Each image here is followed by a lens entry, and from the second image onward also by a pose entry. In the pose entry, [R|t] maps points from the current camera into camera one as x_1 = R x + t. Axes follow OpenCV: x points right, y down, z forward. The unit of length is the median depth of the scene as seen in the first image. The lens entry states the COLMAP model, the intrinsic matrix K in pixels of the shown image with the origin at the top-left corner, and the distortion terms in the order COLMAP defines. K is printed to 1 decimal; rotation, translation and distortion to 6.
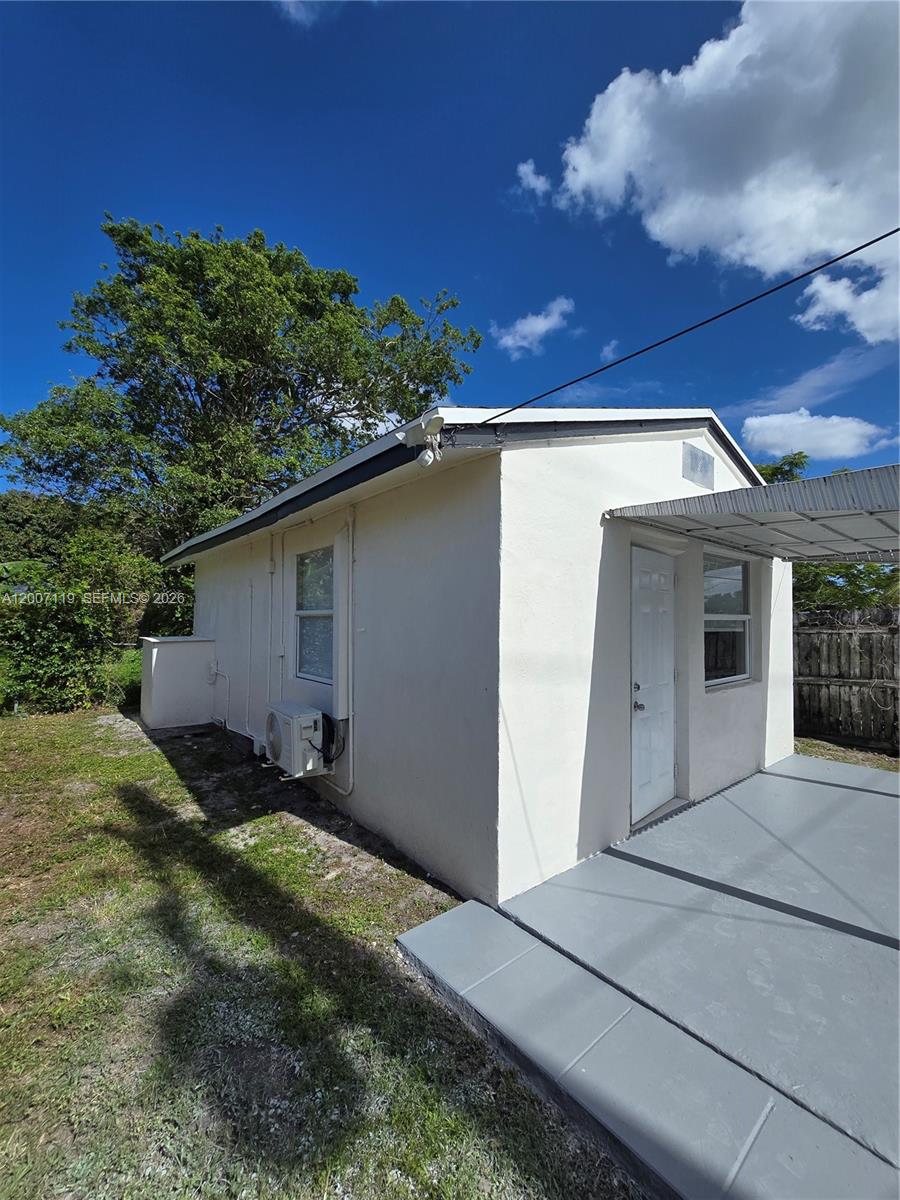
lens RADIAL K [[491.1, 0, 456.0], [0, 491.1, 607.5], [0, 0, 1]] dist [-0.013564, 0.005297]
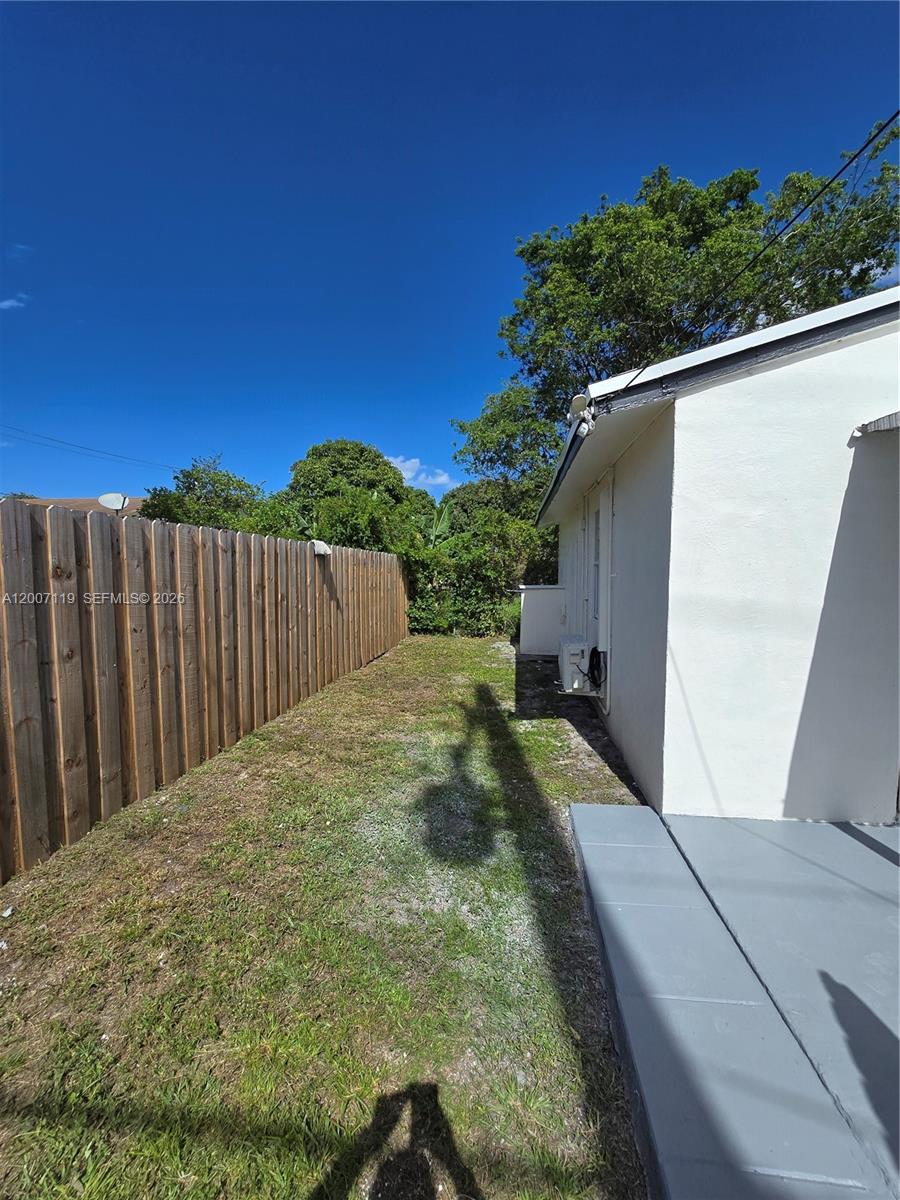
lens RADIAL K [[489.7, 0, 456.5], [0, 489.7, 607.3], [0, 0, 1]] dist [-0.012764, 0.005375]
pose [[0.688629, 0.042110, -0.723890, 0.352355], [0.024032, 0.996438, 0.080827, 0.016879], [0.724716, -0.073056, 0.685164, -0.054709]]
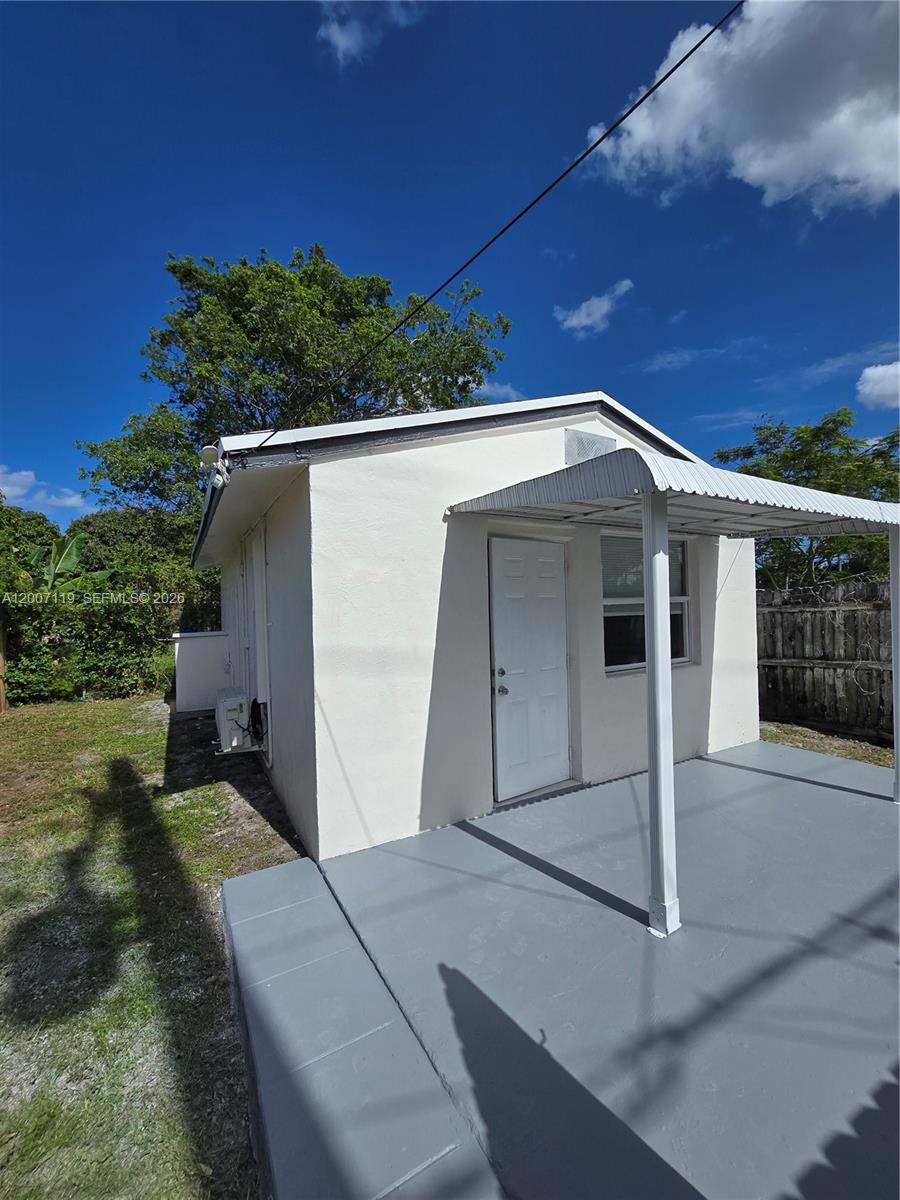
lens RADIAL K [[489.7, 0, 456.5], [0, 489.7, 607.3], [0, 0, 1]] dist [-0.012764, 0.005375]
pose [[0.984100, -0.033766, -0.174379, 0.396375], [0.038330, 0.999003, 0.022871, -0.003775], [0.173433, -0.029191, 0.984413, -0.037619]]
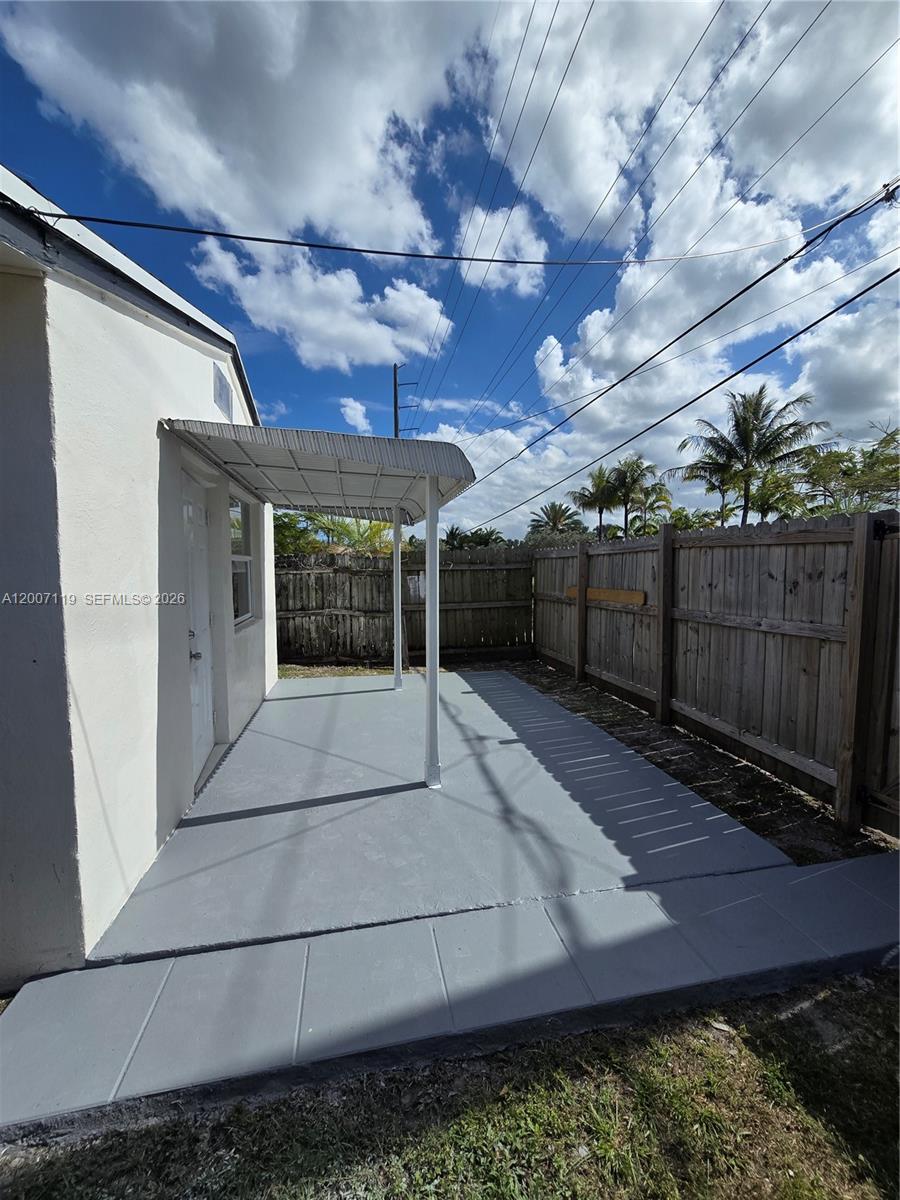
lens RADIAL K [[491.1, 0, 456.0], [0, 491.1, 607.5], [0, 0, 1]] dist [-0.013564, 0.005297]
pose [[0.468650, -0.076091, 0.880101, -0.152672], [-0.021073, 0.995037, 0.097249, 0.016058], [-0.883133, -0.064122, 0.464720, 0.149979]]
